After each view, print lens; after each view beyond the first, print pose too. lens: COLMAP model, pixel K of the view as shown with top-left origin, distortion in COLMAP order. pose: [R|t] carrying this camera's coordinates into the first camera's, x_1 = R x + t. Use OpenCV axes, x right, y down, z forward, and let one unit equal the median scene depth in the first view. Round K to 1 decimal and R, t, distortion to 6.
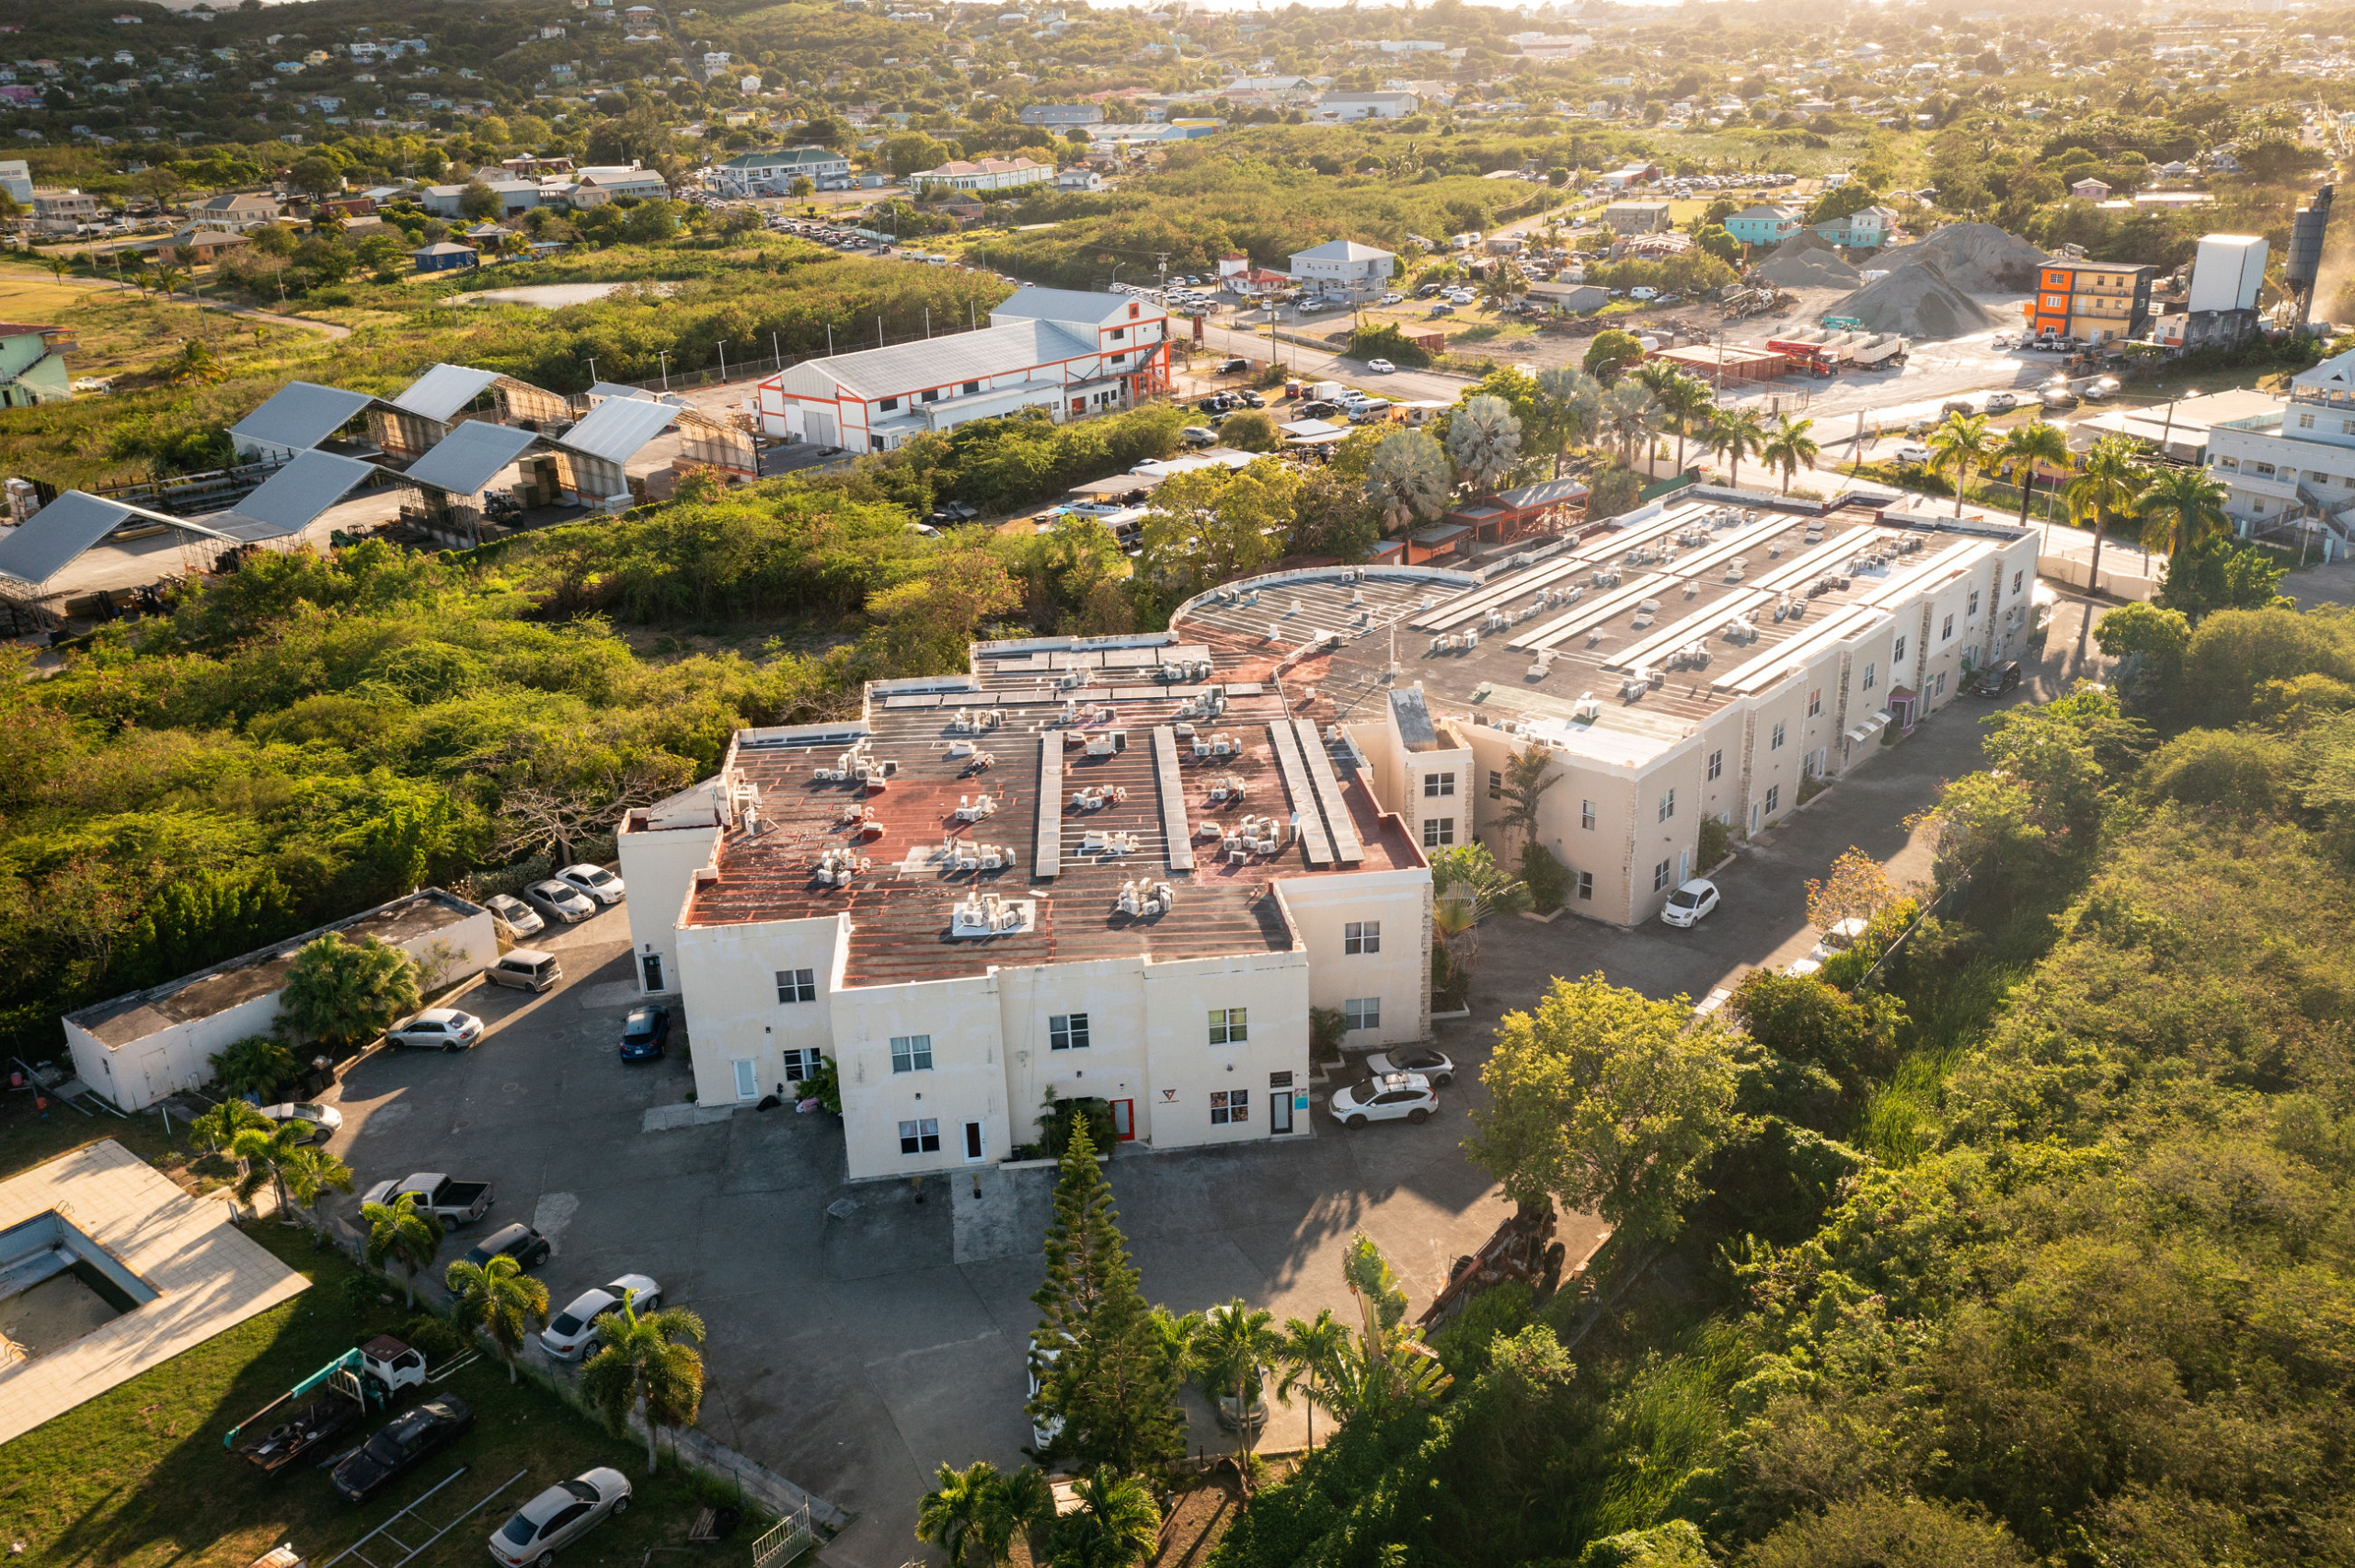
lens RADIAL K [[1899.8, 0, 1177.5], [0, 1899.8, 784.0], [0, 0, 1]] dist [0.011665, 0.014627]
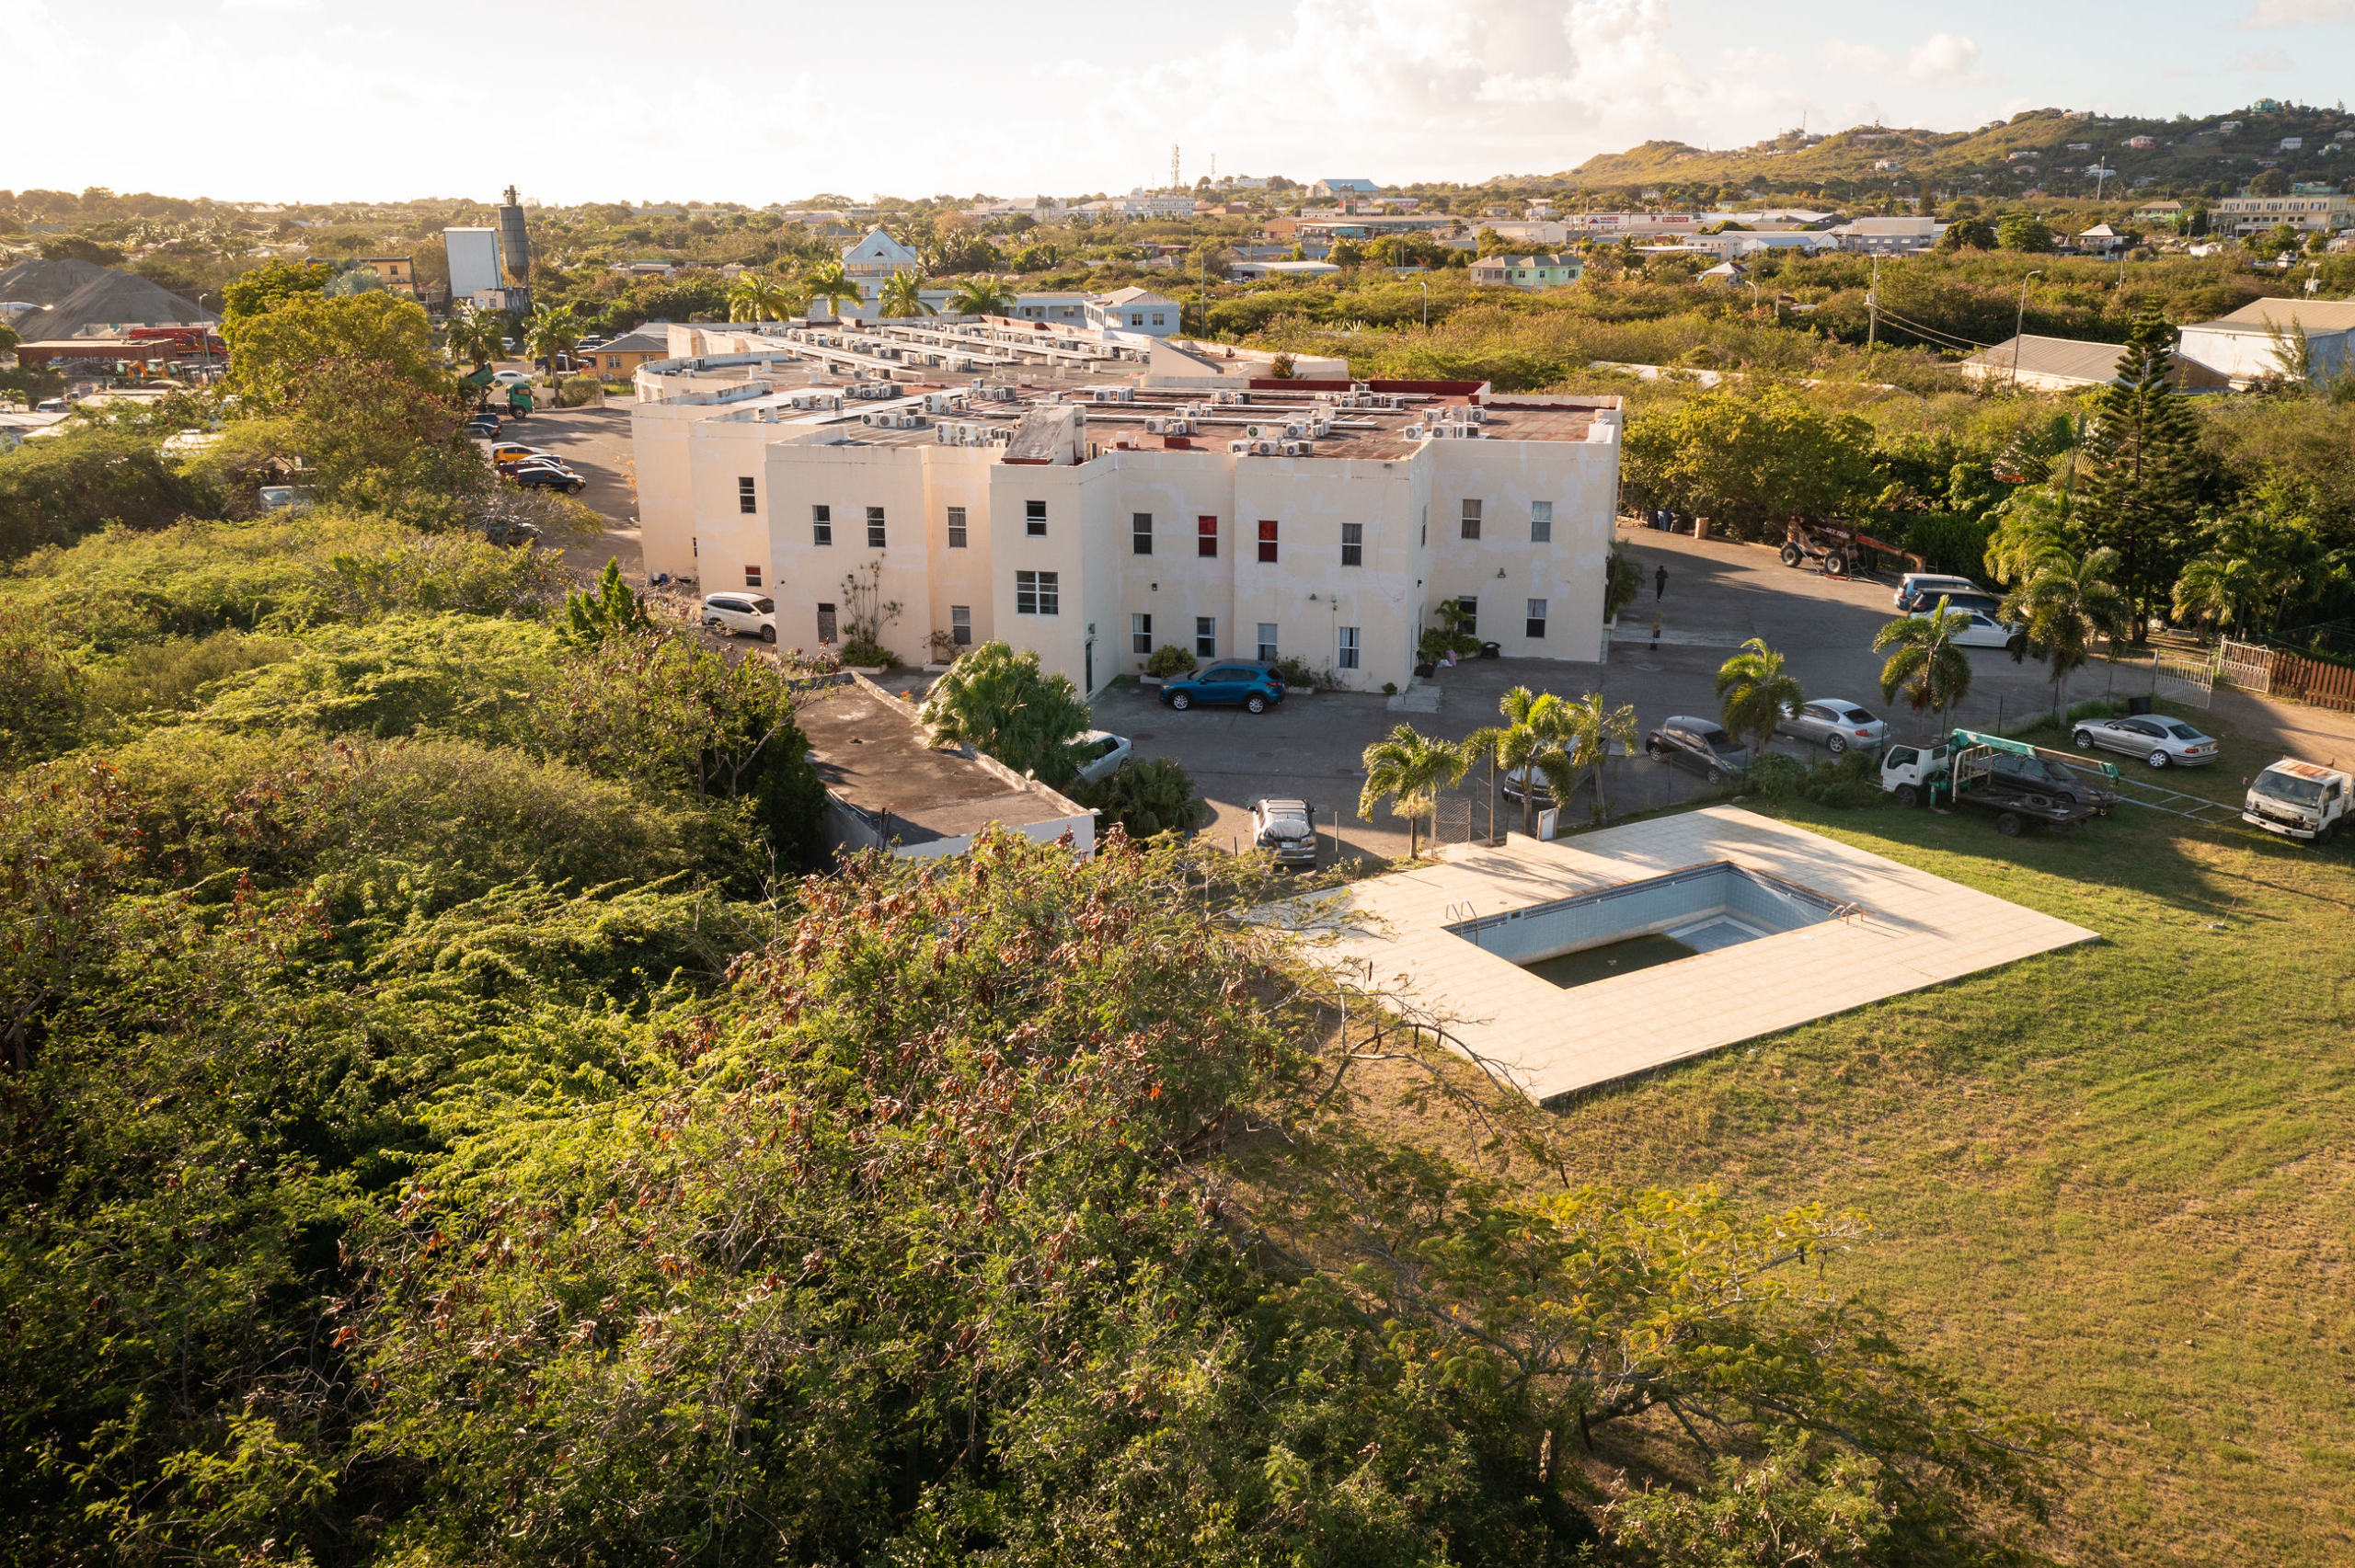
lens RADIAL K [[1868.7, 0, 1183.4], [0, 1868.7, 784.4], [0, 0, 1]] dist [0.007224, 0.015221]
pose [[0.353200, -0.244558, 0.903018, -0.691664], [0.336096, 0.933960, 0.121479, 0.050035], [-0.873091, 0.260595, 0.412070, 0.485679]]
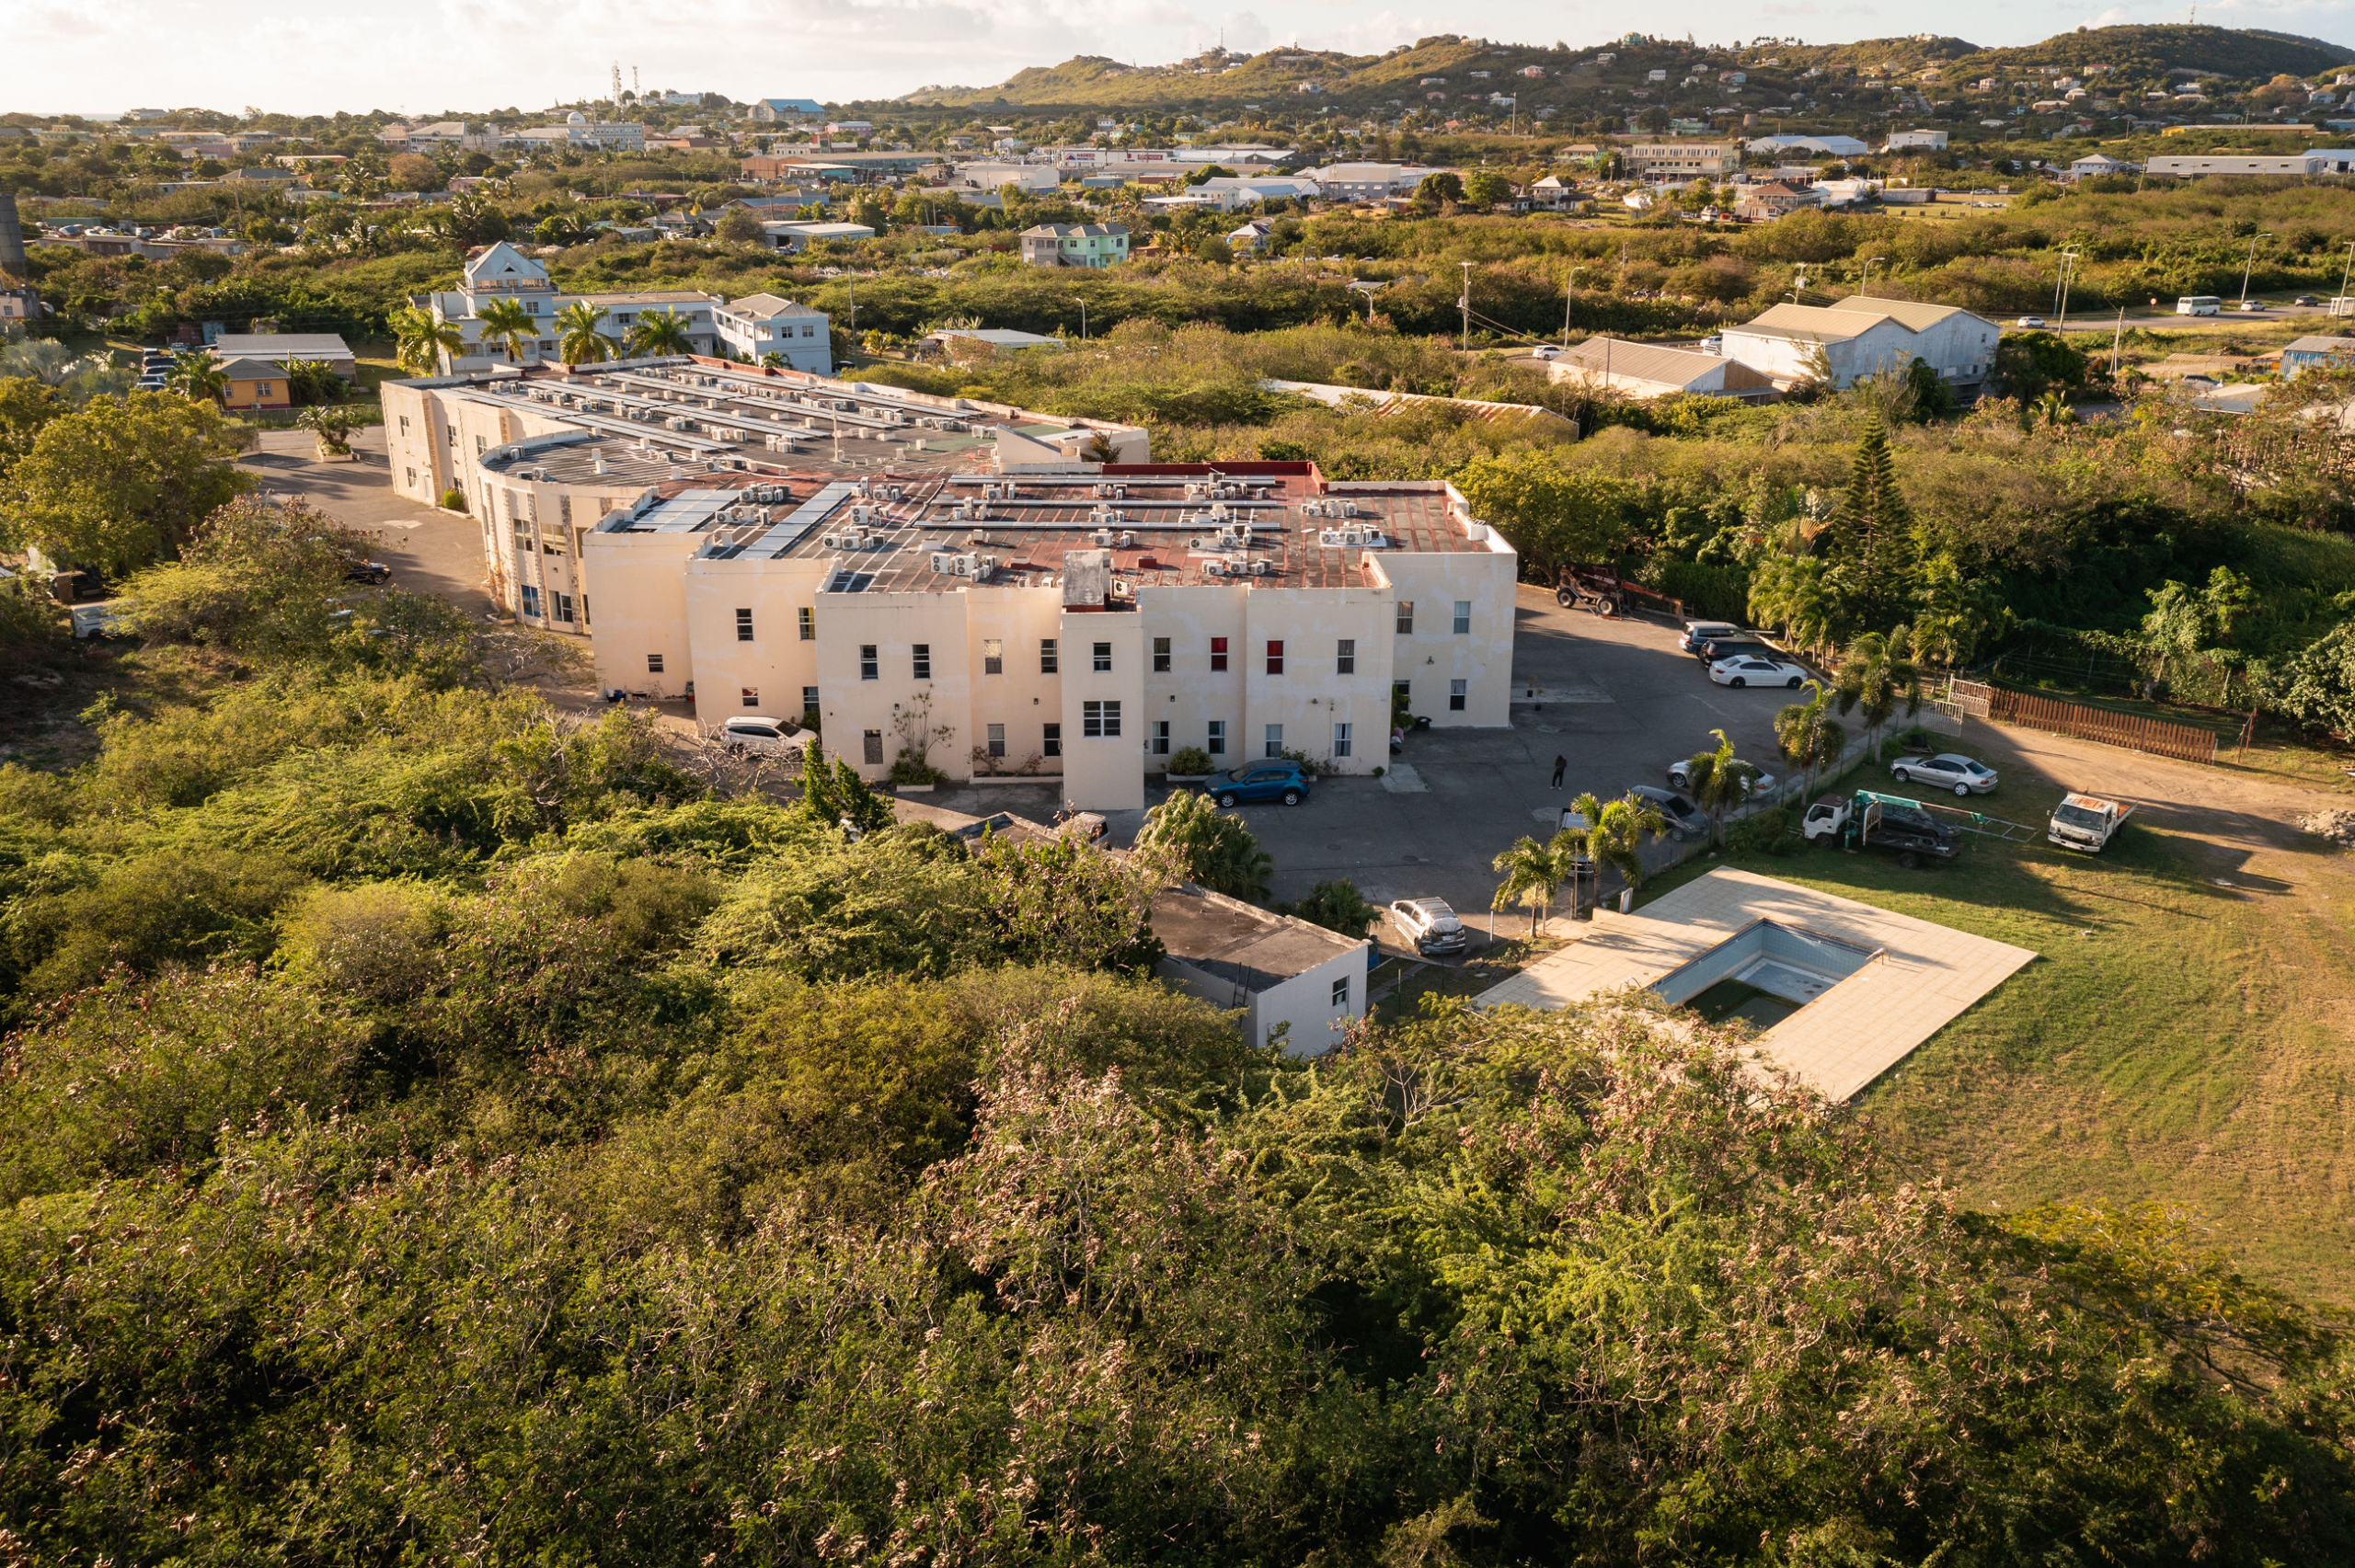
lens RADIAL K [[1903.7, 0, 1177.9], [0, 1903.7, 775.1], [0, 0, 1]] dist [0.012572, 0.012768]
pose [[0.075098, -0.293836, 0.952901, -0.818850], [0.362933, 0.898113, 0.248338, -0.080193], [-0.928784, 0.327190, 0.174090, 0.598124]]
